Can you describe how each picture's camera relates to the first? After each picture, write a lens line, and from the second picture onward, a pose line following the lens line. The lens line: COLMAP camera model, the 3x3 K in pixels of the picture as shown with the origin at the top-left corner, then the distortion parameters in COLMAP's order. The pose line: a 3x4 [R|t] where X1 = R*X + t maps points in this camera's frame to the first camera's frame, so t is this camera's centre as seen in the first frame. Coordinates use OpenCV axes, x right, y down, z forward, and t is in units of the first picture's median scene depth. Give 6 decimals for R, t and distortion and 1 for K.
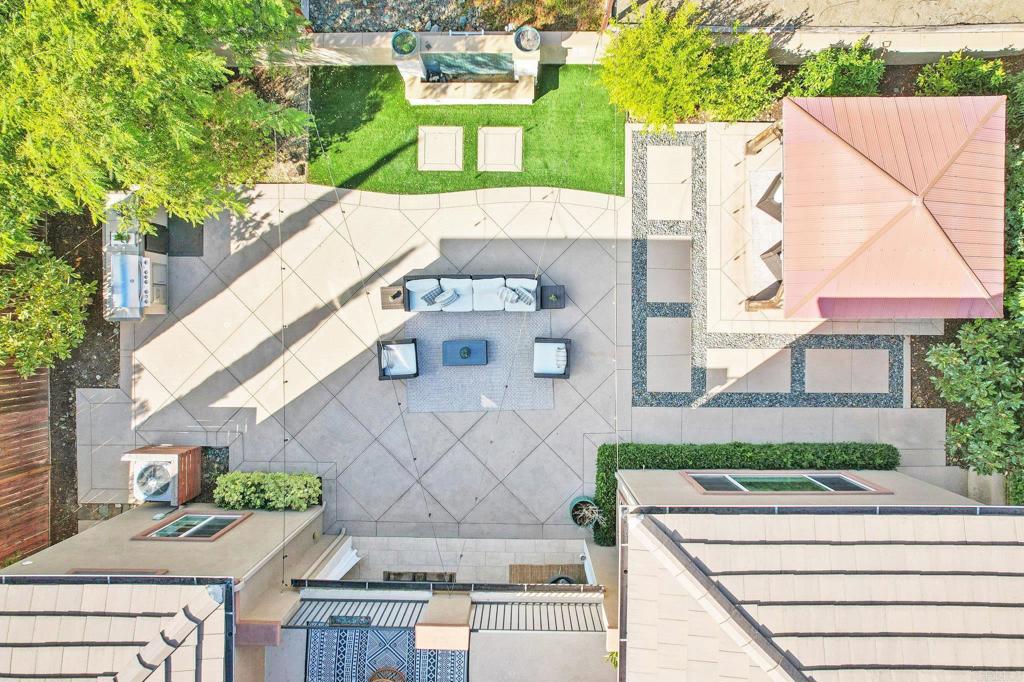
lens RADIAL K [[655.1, 0, 512.0], [0, 655.1, 341.0], [0, 0, 1]] dist [-0.066464, 0.059181]
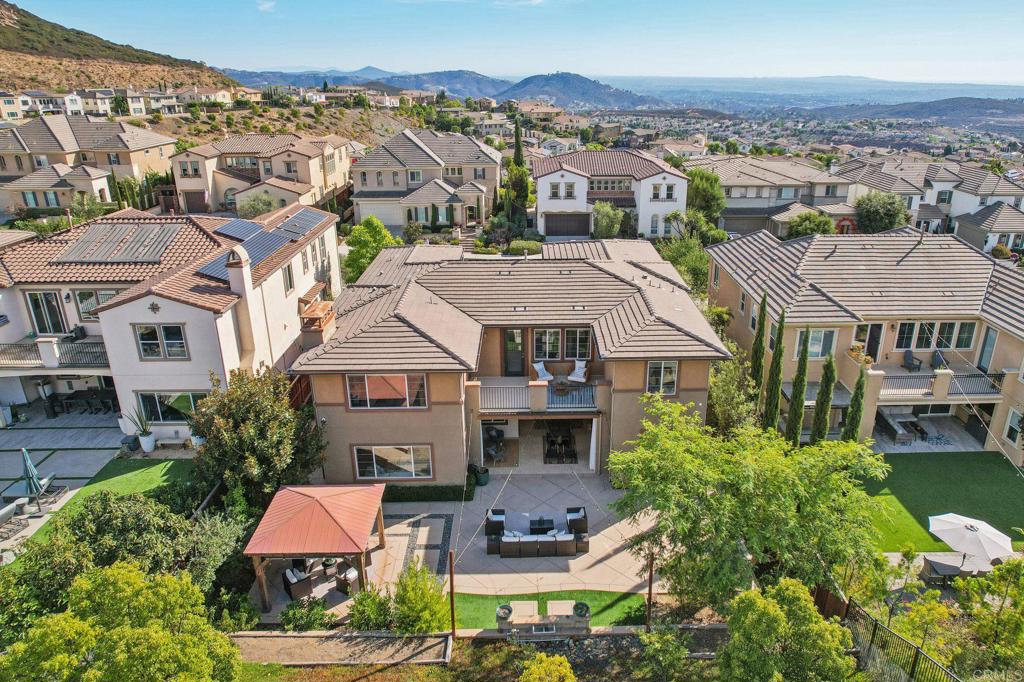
lens RADIAL K [[691.3, 0, 535.7], [0, 691.3, 323.1], [0, 0, 1]] dist [-0.074757, 0.075308]
pose [[-0.999400, 0.033888, -0.007113, -0.056303], [-0.019027, -0.365801, 0.930499, -1.579349], [0.028930, 0.930076, 0.366226, -0.251988]]
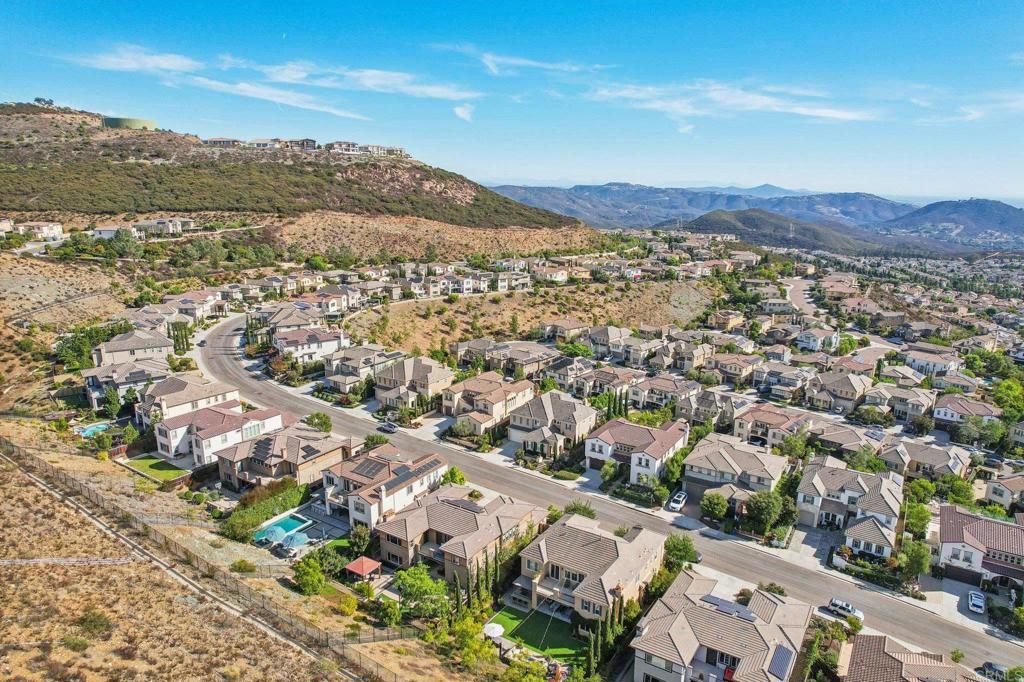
lens RADIAL K [[655.1, 0, 512.0], [0, 655.1, 341.0], [0, 0, 1]] dist [-0.066464, 0.059181]
pose [[-0.838420, -0.107650, 0.534287, -4.312985], [0.544330, -0.214861, 0.810888, -4.422601], [0.027506, 0.970694, 0.238741, -3.149564]]
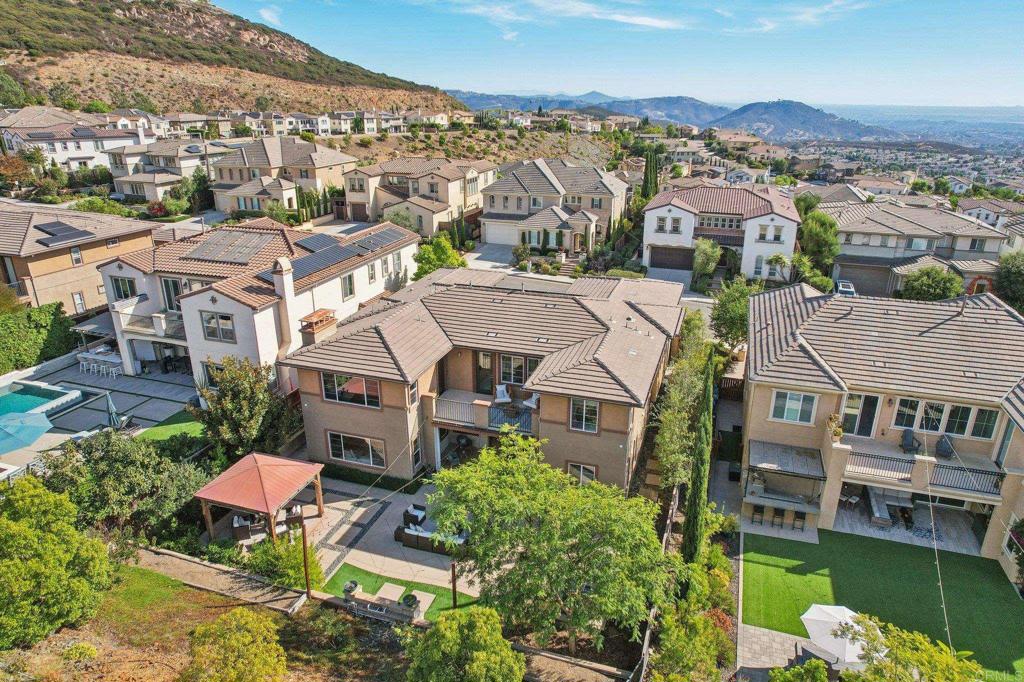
lens RADIAL K [[655.1, 0, 512.0], [0, 655.1, 341.0], [0, 0, 1]] dist [-0.066464, 0.059181]
pose [[-0.947594, -0.088801, 0.306887, -0.840262], [0.318005, -0.354274, 0.879411, -1.542427], [0.030629, 0.930916, 0.363947, -0.315450]]
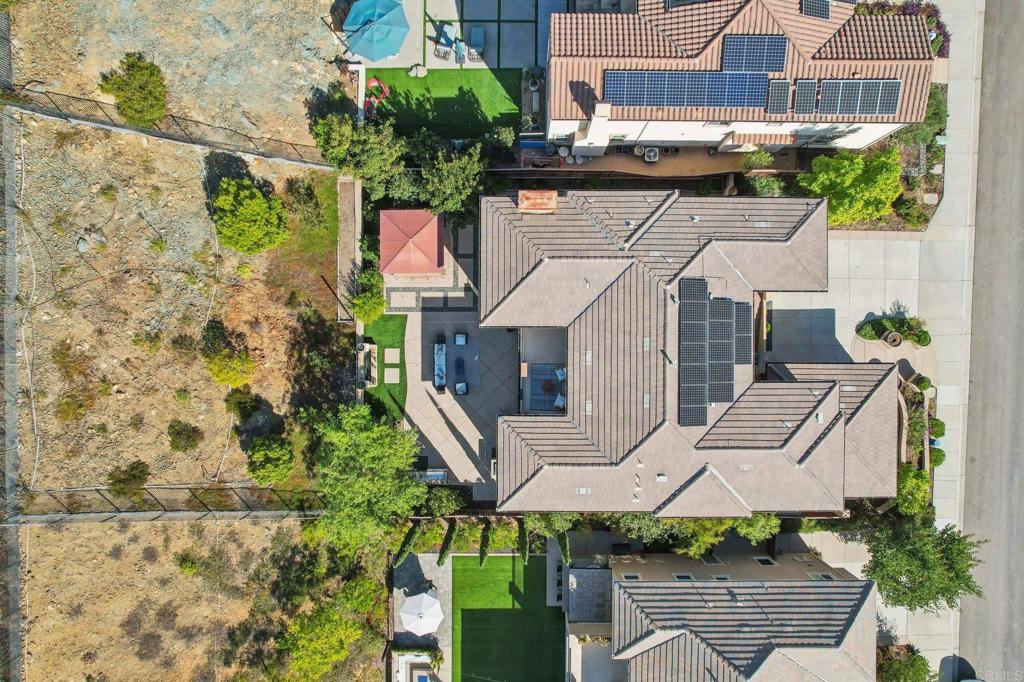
lens RADIAL K [[669.4, 0, 512.0], [0, 669.4, 341.0], [0, 0, 1]] dist [-0.071752, 0.065575]
pose [[0.002018, -0.999742, 0.022612, -0.017814], [0.999582, 0.001364, -0.028894, 0.350722], [0.028856, 0.022661, 0.999327, -2.083637]]
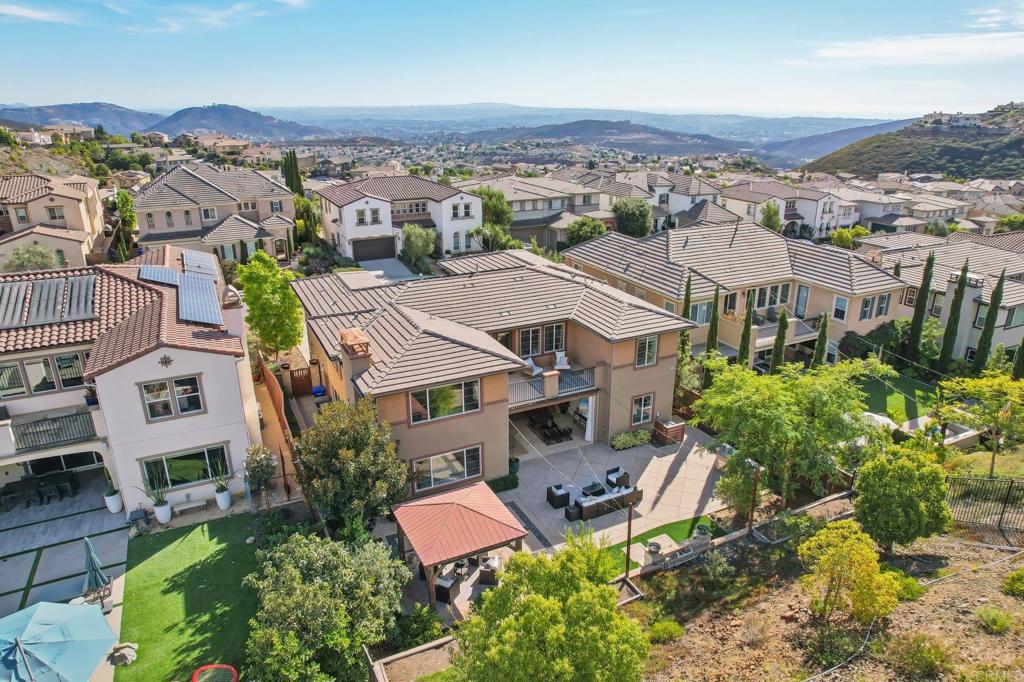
lens RADIAL K [[669.4, 0, 512.0], [0, 669.4, 341.0], [0, 0, 1]] dist [-0.071752, 0.065575]
pose [[-0.897639, 0.178767, -0.402848, 0.972239], [-0.440356, -0.326087, 0.836513, -1.539433], [0.018178, 0.928283, 0.371430, -0.282352]]
